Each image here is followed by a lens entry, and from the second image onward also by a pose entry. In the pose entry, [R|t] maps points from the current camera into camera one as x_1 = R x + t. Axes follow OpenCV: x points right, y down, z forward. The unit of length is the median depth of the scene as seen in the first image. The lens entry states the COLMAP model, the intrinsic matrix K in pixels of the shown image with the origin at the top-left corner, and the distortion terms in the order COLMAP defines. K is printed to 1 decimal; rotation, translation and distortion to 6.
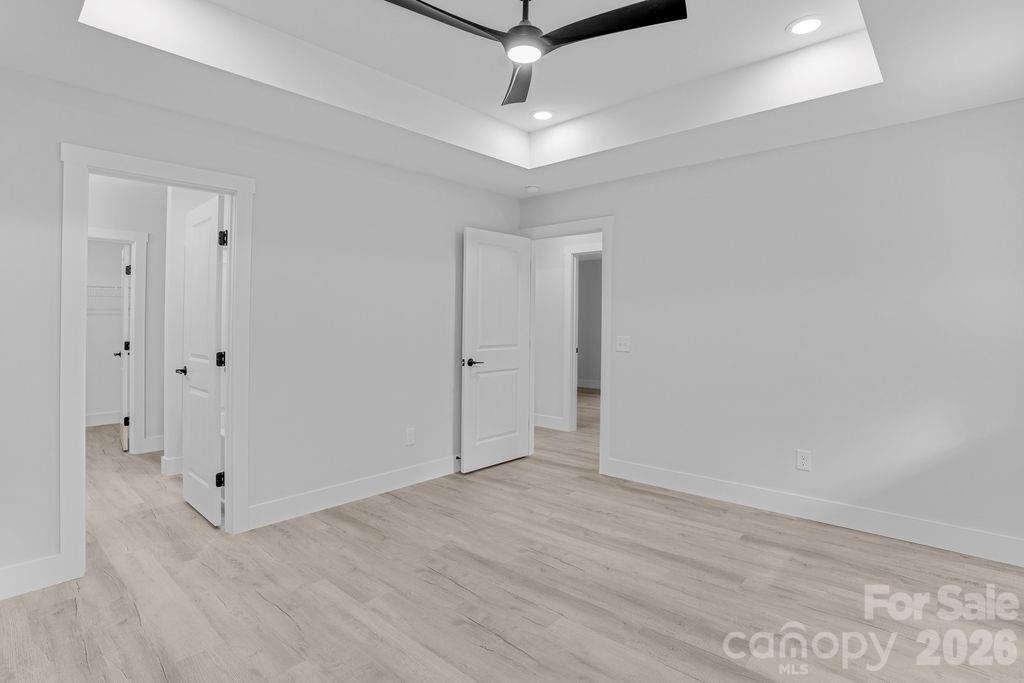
lens RADIAL K [[480.0, 0, 510.6], [0, 480.0, 343.3], [0, 0, 1]] dist [-0.039440, -0.000007]
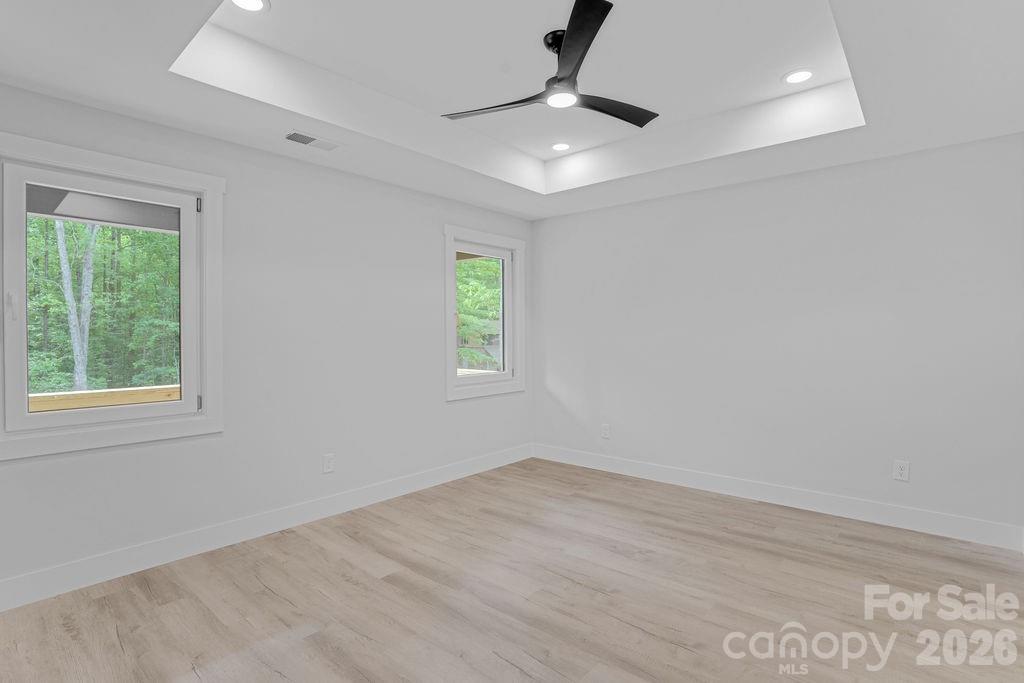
lens RADIAL K [[480.0, 0, 510.6], [0, 480.0, 343.3], [0, 0, 1]] dist [-0.039440, -0.000007]
pose [[-0.999723, 0.000162, -0.023547, 0.163814], [-0.001290, 0.998098, 0.061641, -0.084795], [0.023512, 0.061655, -0.997821, 1.976360]]
